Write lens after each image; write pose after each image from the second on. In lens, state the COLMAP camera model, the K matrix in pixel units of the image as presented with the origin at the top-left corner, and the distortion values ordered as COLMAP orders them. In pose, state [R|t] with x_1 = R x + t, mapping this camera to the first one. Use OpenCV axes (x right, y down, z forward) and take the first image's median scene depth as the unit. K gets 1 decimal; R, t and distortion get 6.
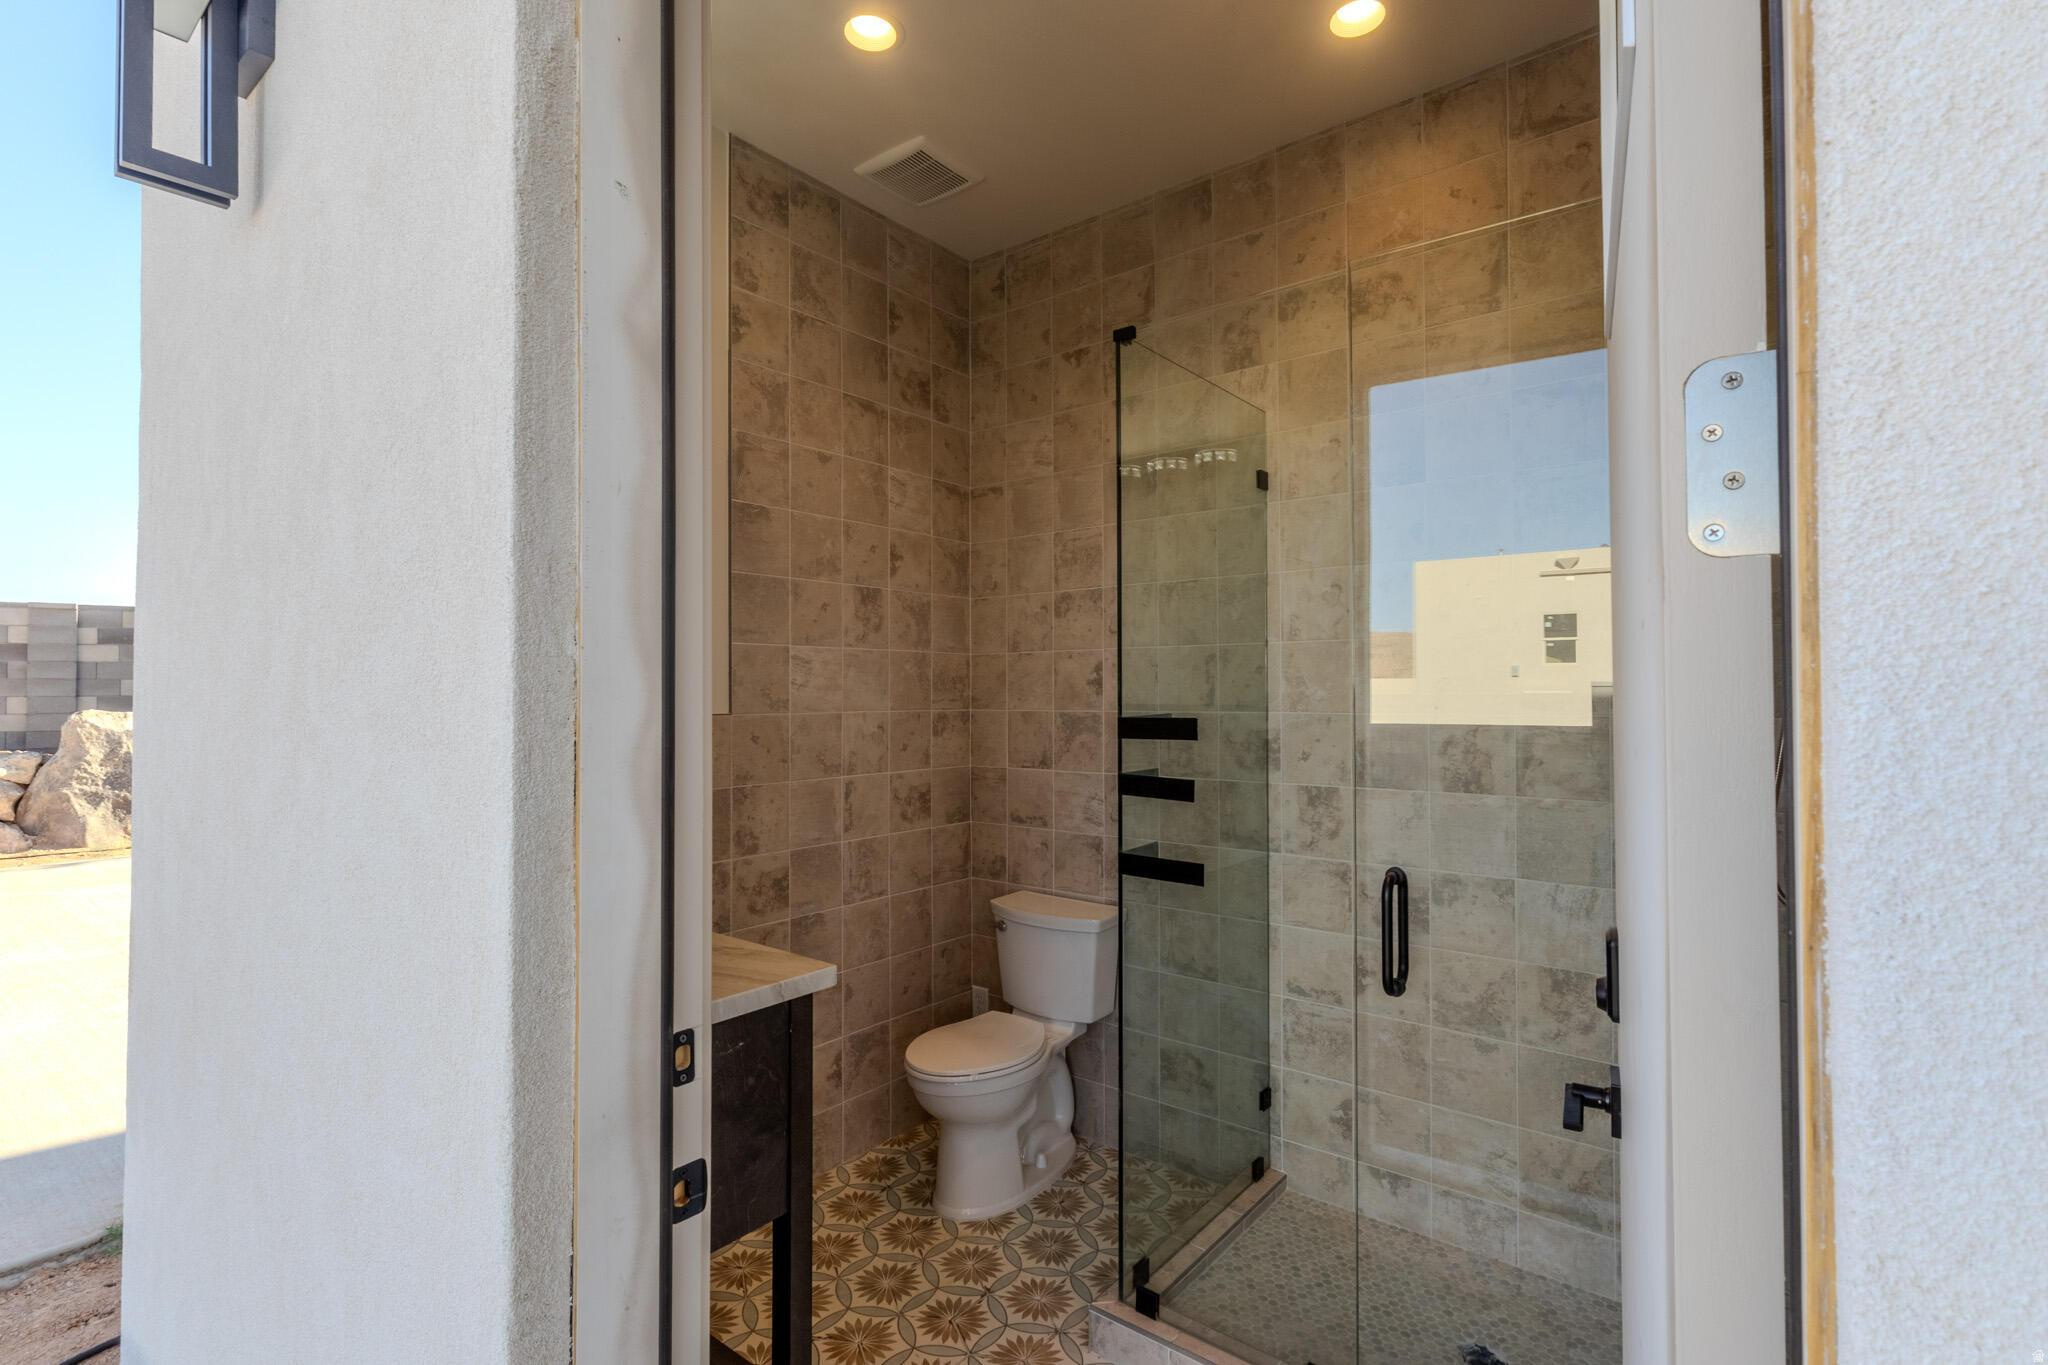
lens RADIAL K [[959.6, 0, 1027.7], [0, 959.6, 675.8], [0, 0, 1]] dist [0.000322, 0.000180]
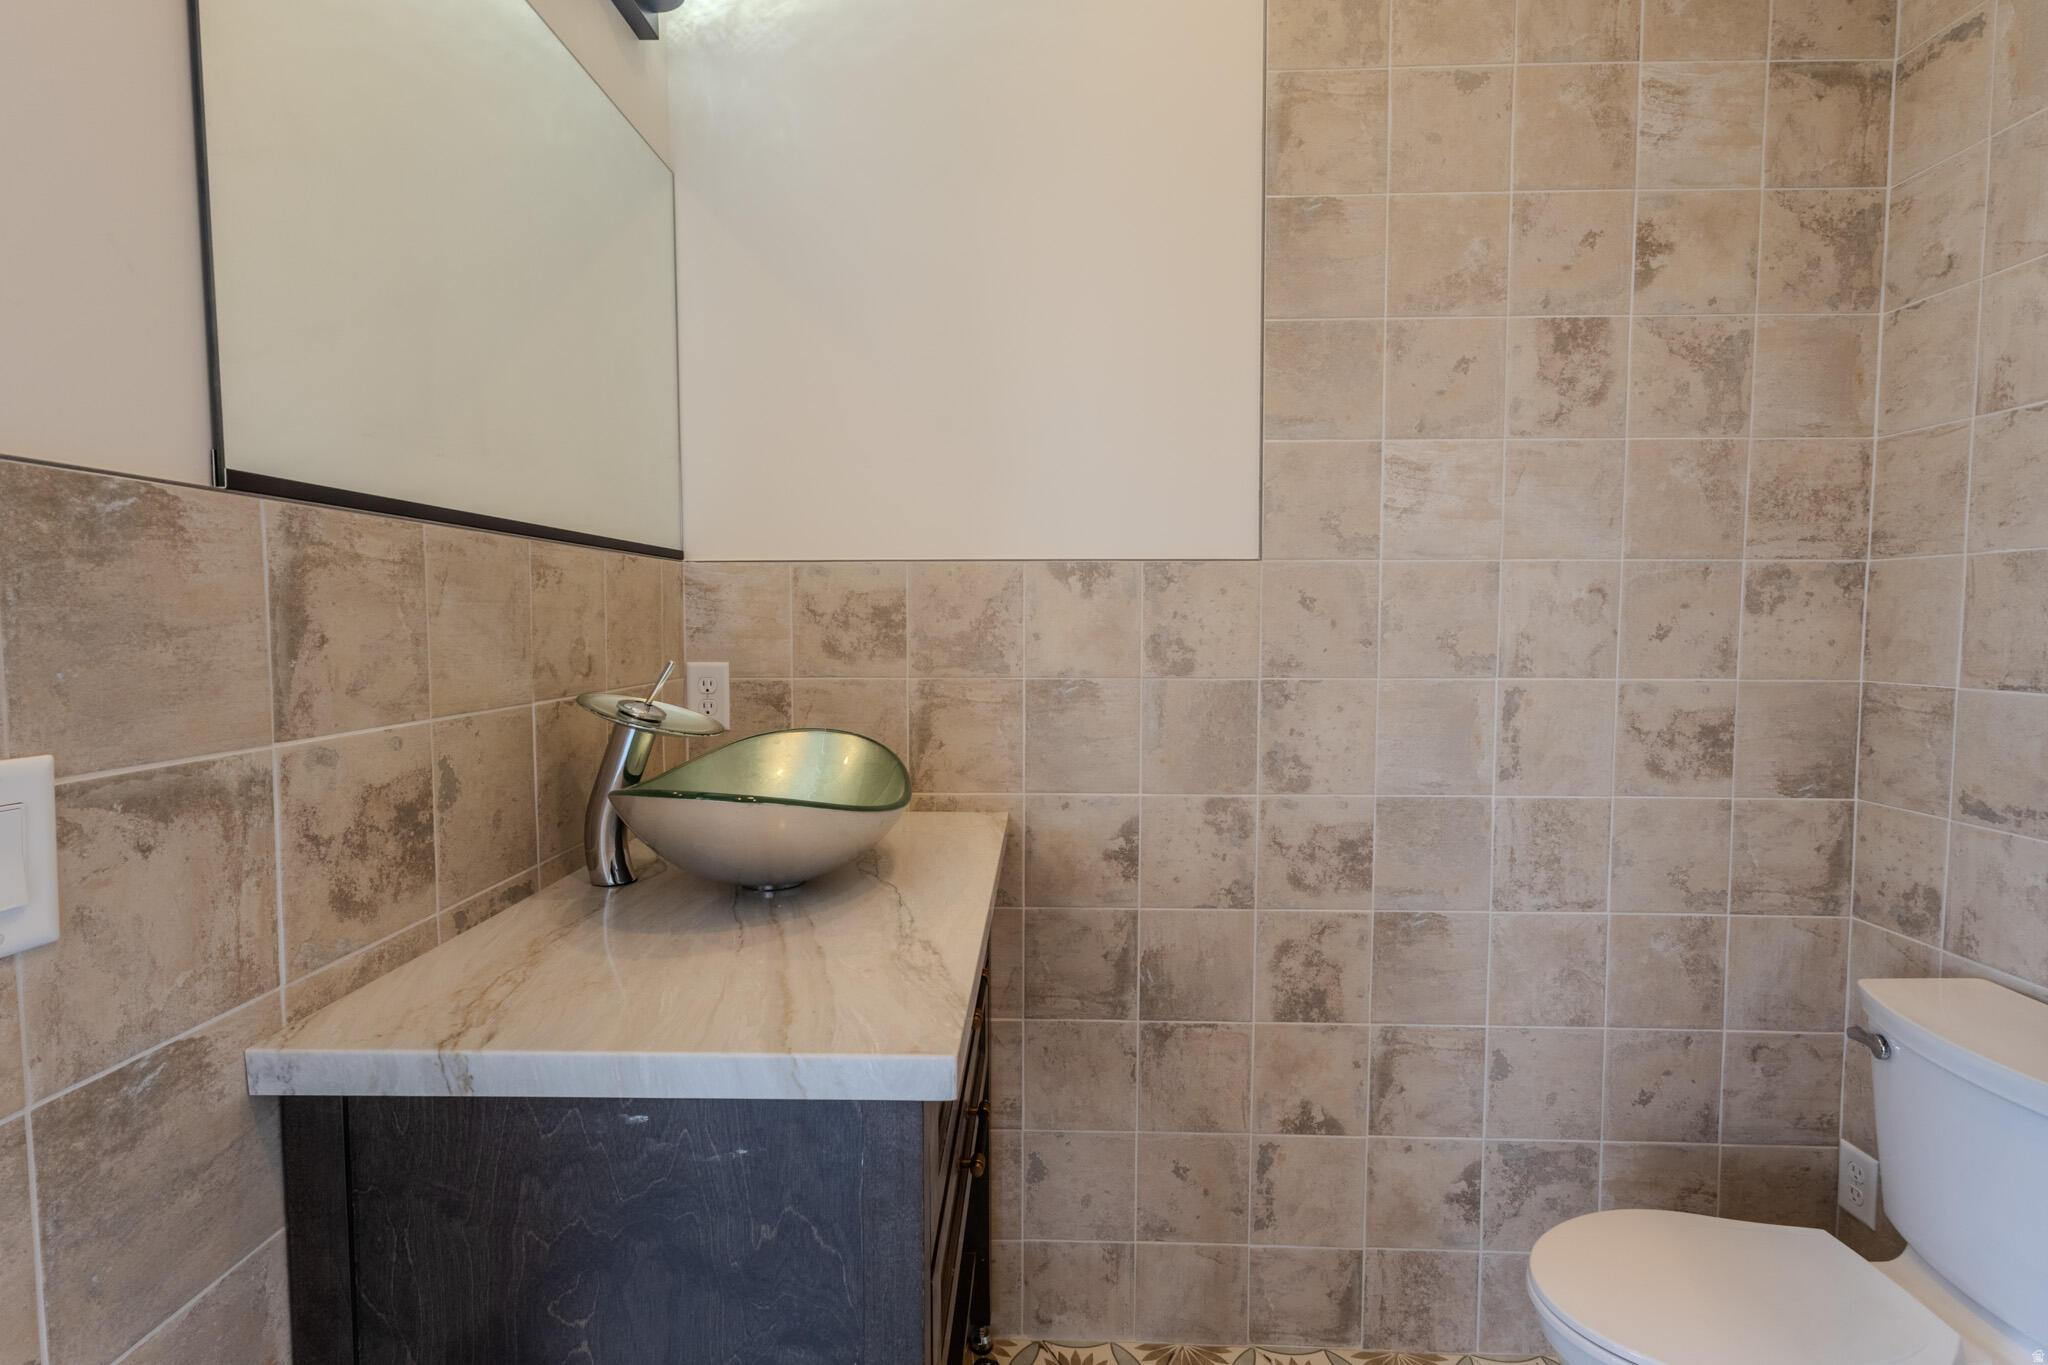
lens RADIAL K [[959.6, 0, 1027.7], [0, 959.6, 675.8], [0, 0, 1]] dist [0.000322, 0.000180]
pose [[0.591639, 0.051455, -0.804559, 0.083432], [0.013181, 0.997210, 0.073469, 0.057118], [0.806095, -0.054073, 0.589310, 0.442572]]
